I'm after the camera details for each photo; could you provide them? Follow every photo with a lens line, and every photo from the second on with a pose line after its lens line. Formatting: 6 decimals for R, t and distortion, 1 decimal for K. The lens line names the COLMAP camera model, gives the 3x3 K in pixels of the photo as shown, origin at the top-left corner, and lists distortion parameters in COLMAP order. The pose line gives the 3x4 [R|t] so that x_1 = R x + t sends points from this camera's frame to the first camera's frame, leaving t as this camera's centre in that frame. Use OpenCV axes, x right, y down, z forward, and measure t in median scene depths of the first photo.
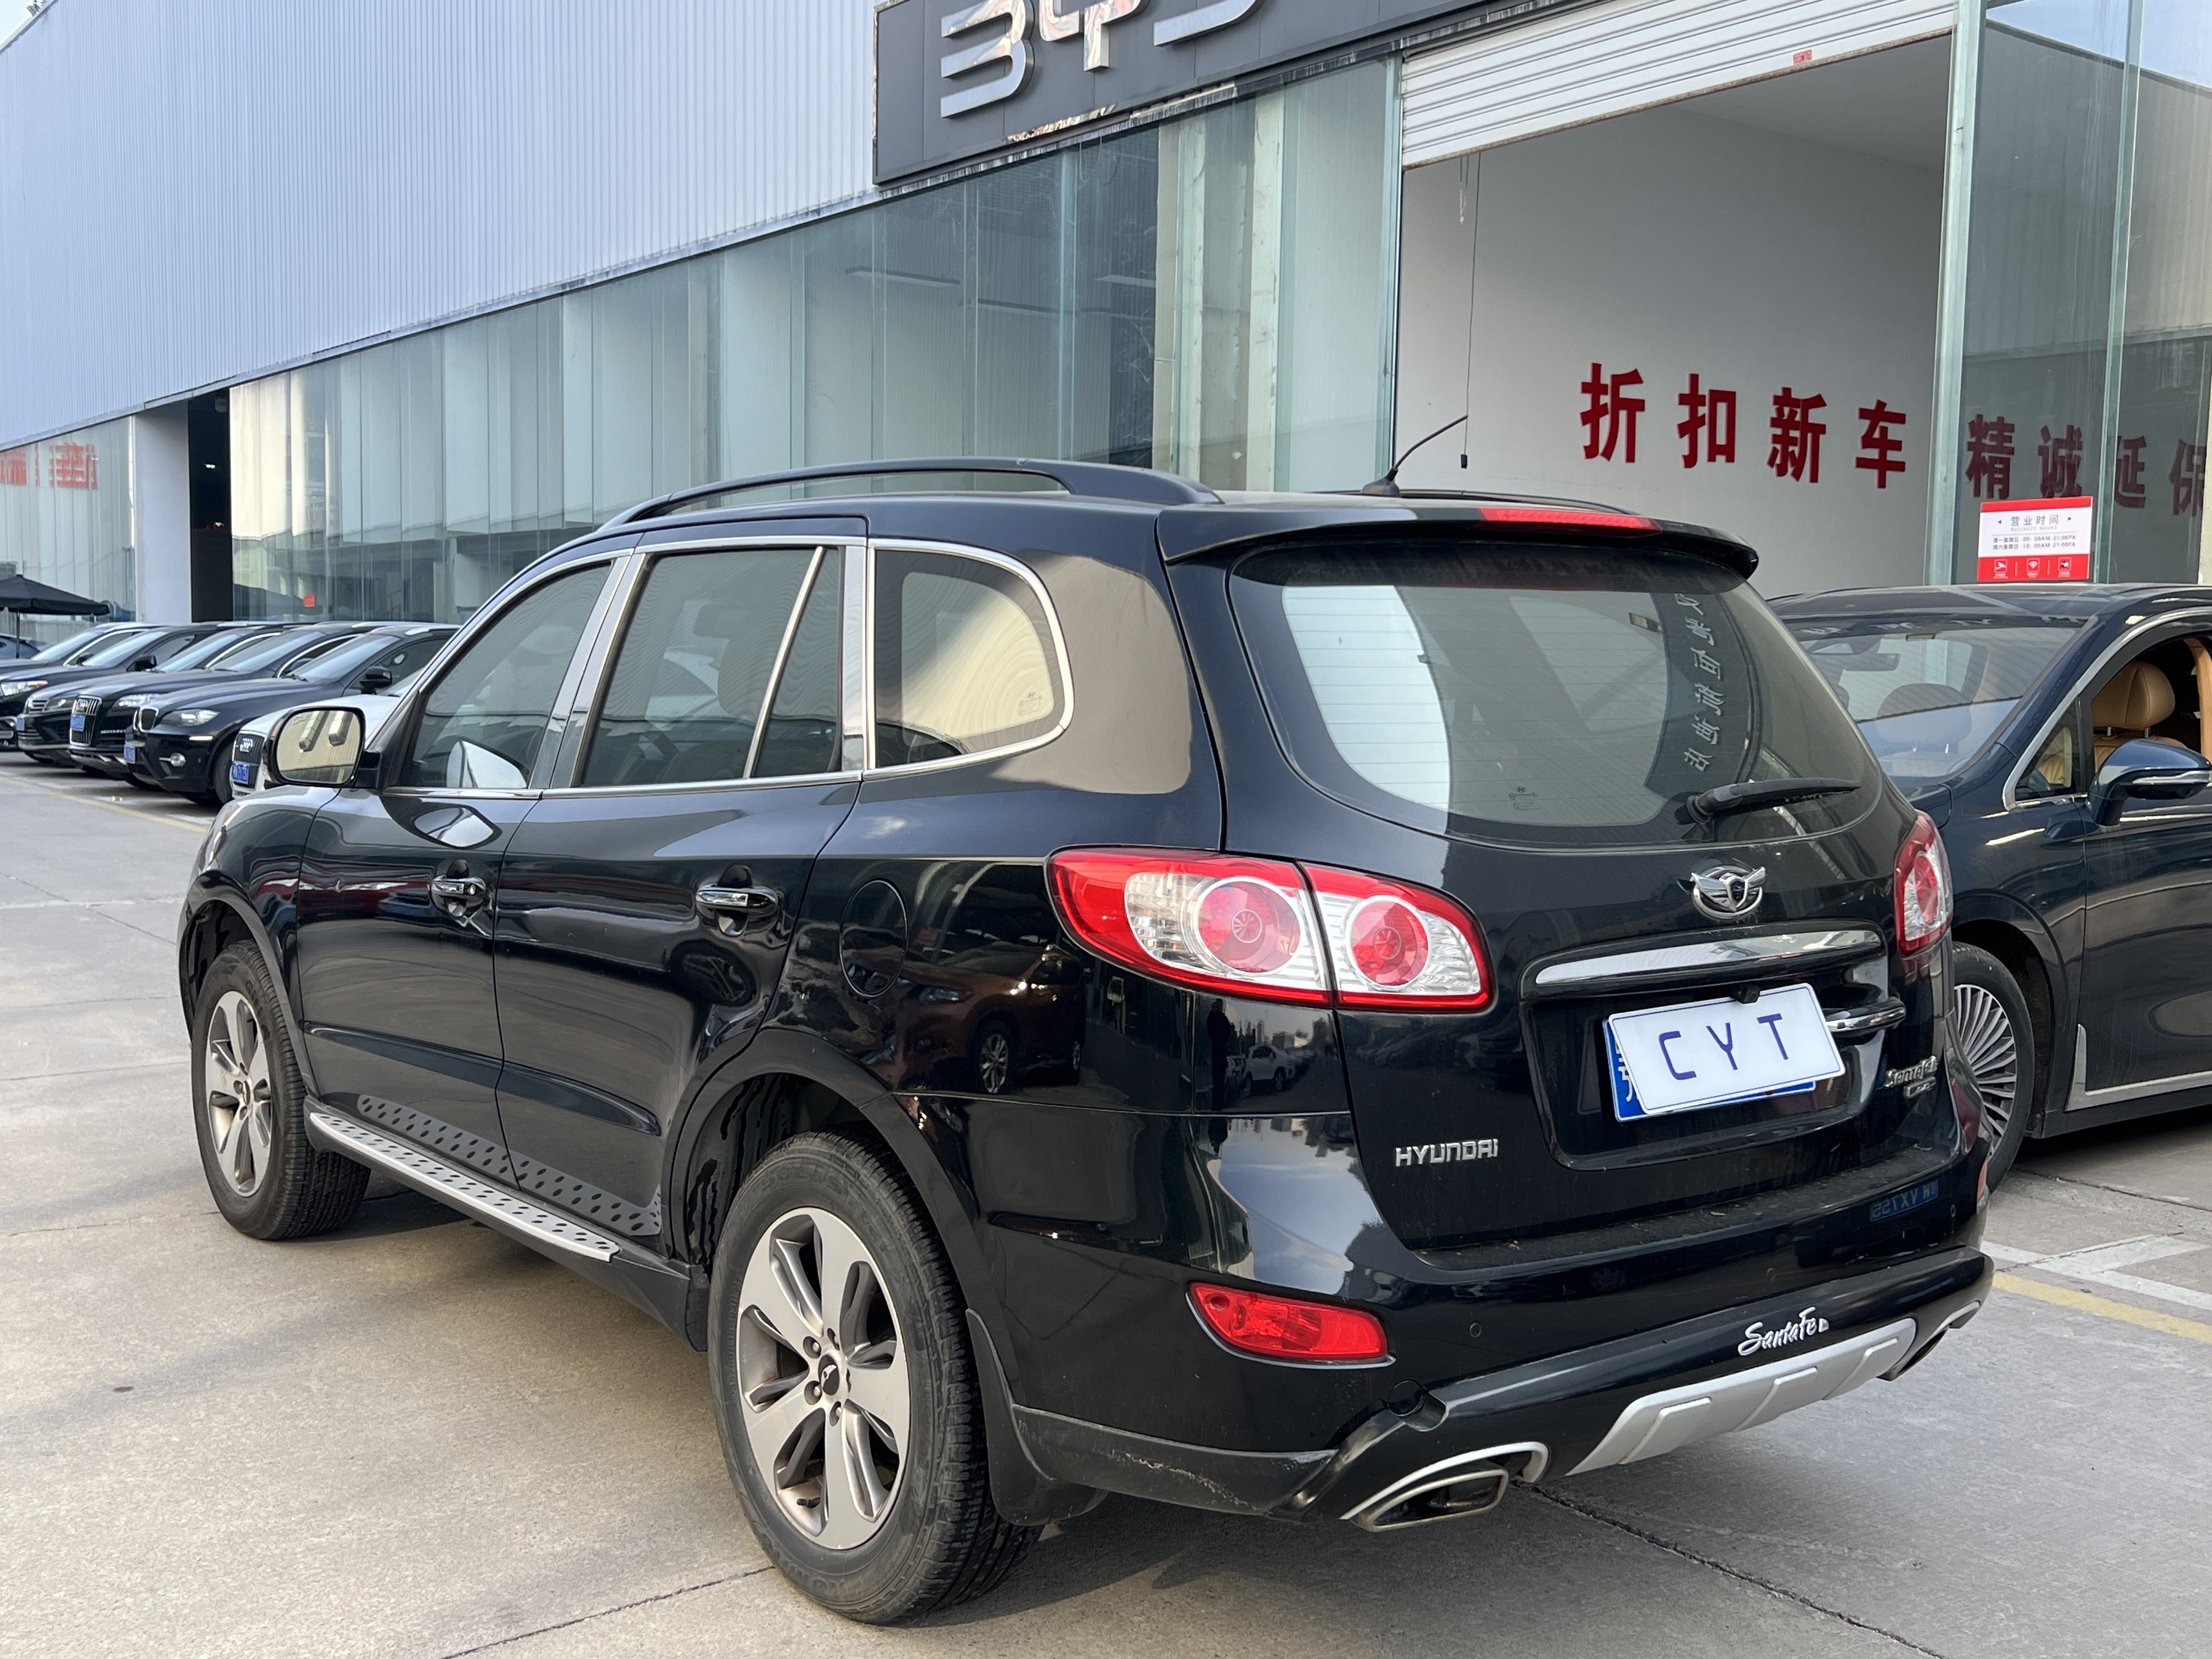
lens RADIAL K [[2249.8, 0, 1106.0], [0, 2249.8, 829.5], [0, 0, 1]] dist [0.064007, -0.086995]
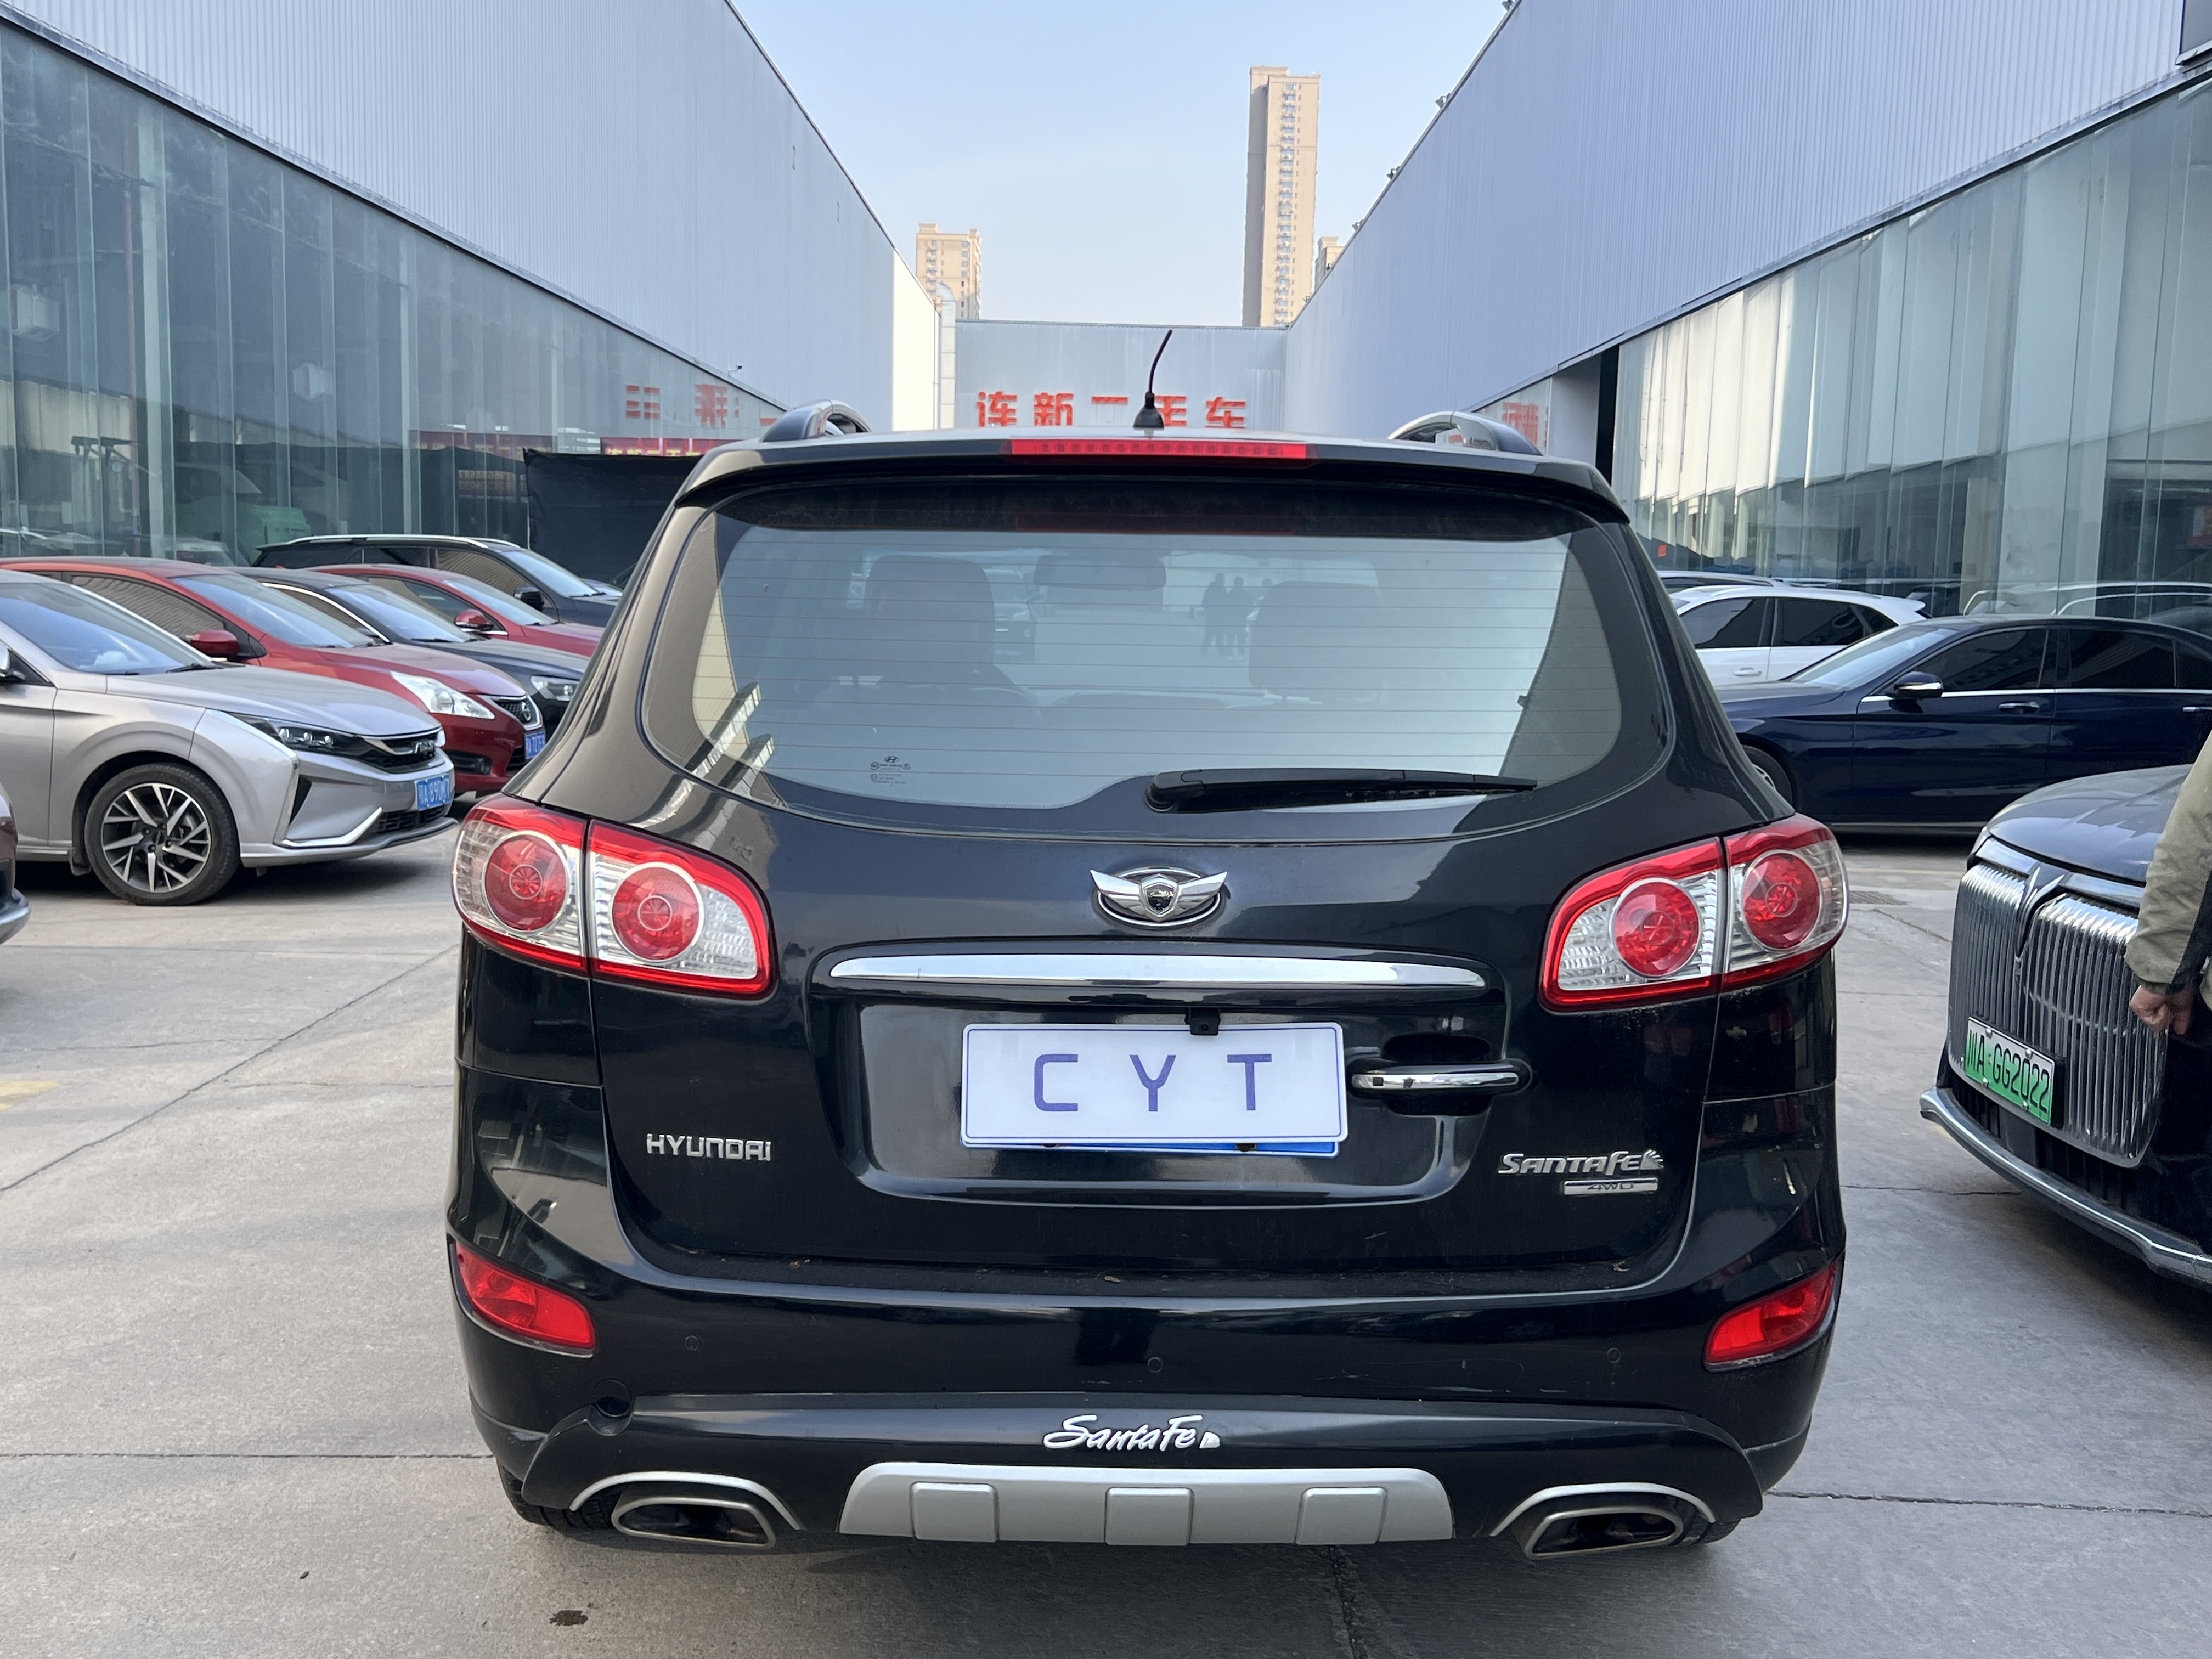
lens RADIAL K [[2249.8, 0, 1106.0], [0, 2249.8, 829.5], [0, 0, 1]] dist [0.064007, -0.086995]
pose [[0.797182, 0.068197, -0.599876, 0.130107], [-0.054846, 0.997672, 0.040534, -0.004965], [0.601243, 0.000587, 0.799066, 0.058125]]
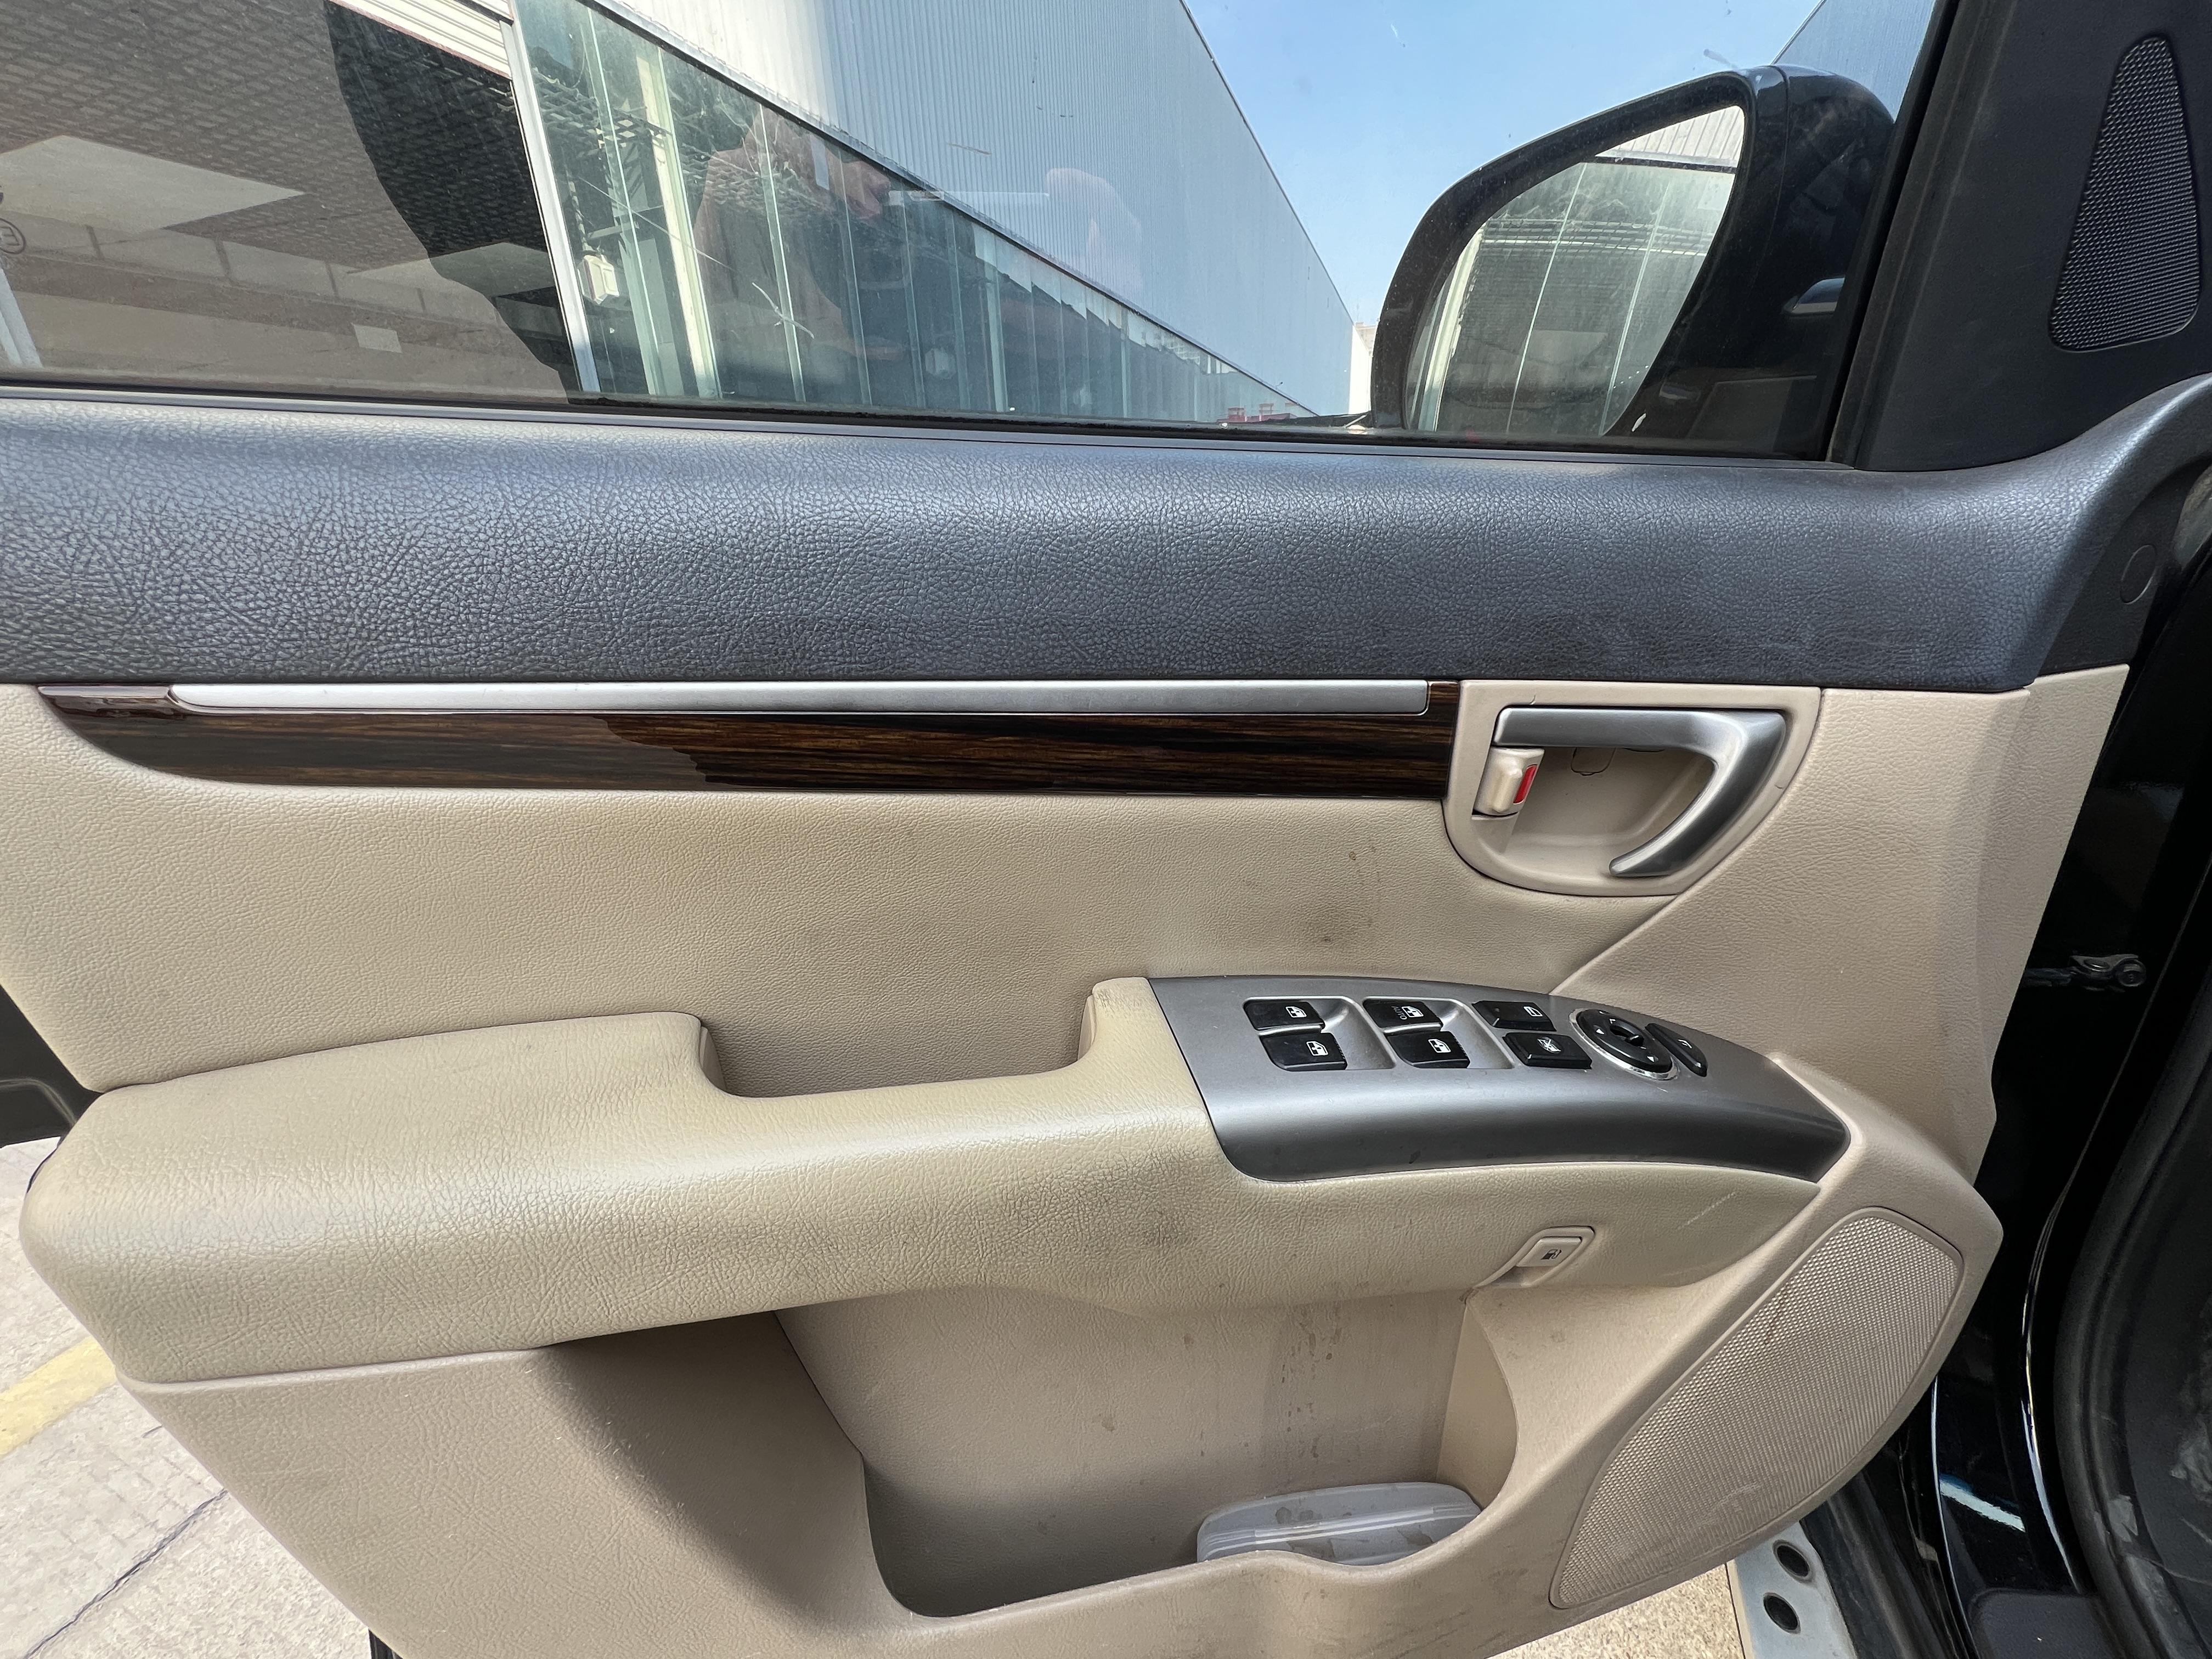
lens RADIAL K [[890.2, 0, 1110.6], [0, 890.2, 837.7], [0, 0, 1]] dist [0.002114, 0.000485]
pose [[0.560191, 0.256043, -0.787800, -0.087786], [-0.010084, 0.953069, 0.302586, -0.004791], [0.828302, -0.161562, 0.536482, 0.236791]]
